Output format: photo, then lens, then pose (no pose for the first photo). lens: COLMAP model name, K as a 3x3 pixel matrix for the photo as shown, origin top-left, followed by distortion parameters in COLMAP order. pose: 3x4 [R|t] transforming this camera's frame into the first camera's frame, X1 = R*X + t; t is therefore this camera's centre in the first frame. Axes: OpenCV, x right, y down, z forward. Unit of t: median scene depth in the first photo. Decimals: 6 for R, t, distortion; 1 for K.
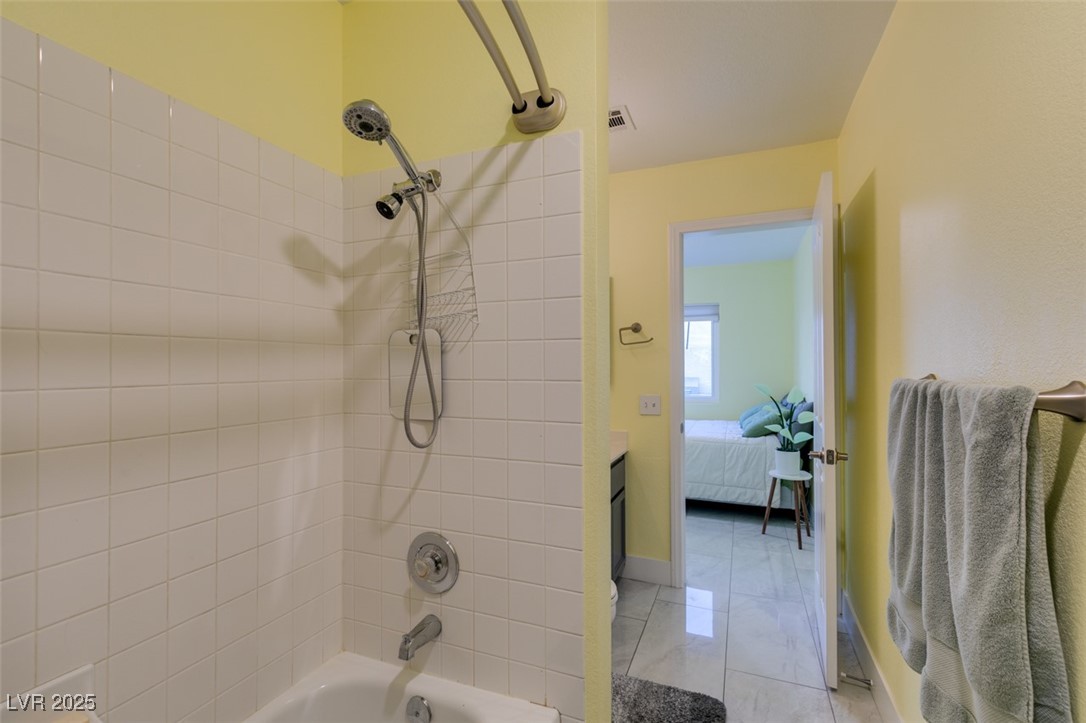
lens RADIAL K [[482.2, 0, 540.9], [0, 482.2, 362.3], [0, 0, 1]] dist [0.006328, -0.001794]
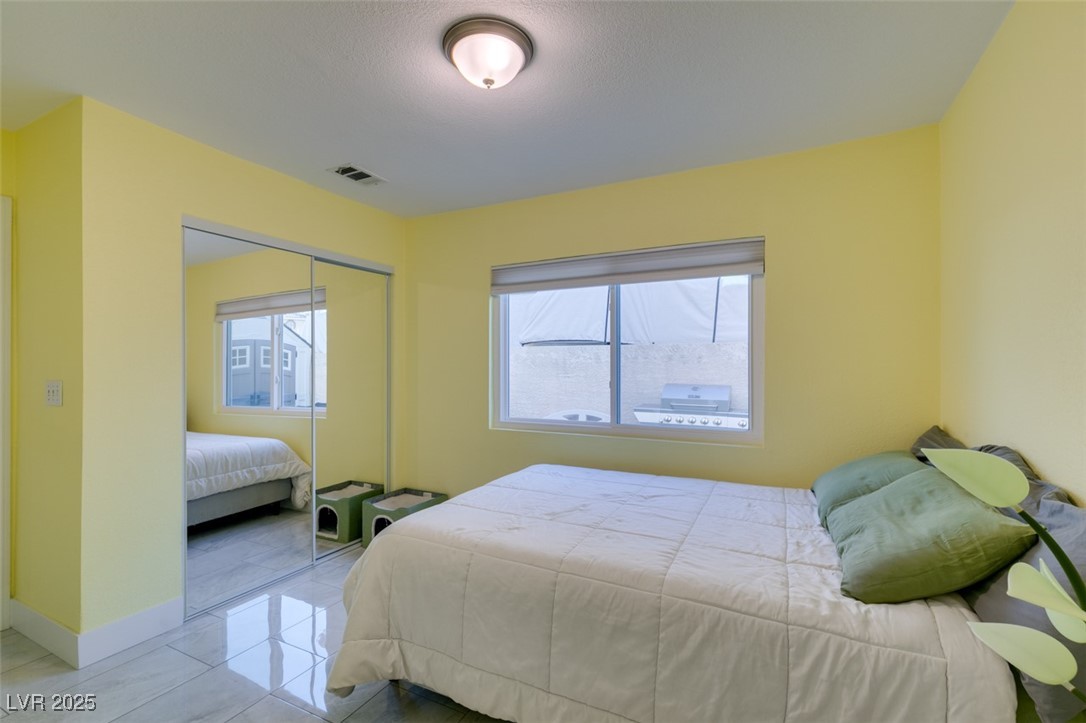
lens RADIAL K [[482.2, 0, 545.0], [0, 482.2, 364.2], [0, 0, 1]] dist [0.006328, -0.001794]
pose [[0.997687, 0.003527, -0.067890, 0.245903], [-0.003425, 0.999993, 0.001632, 0.005899], [0.067895, -0.001396, 0.997691, 0.675980]]
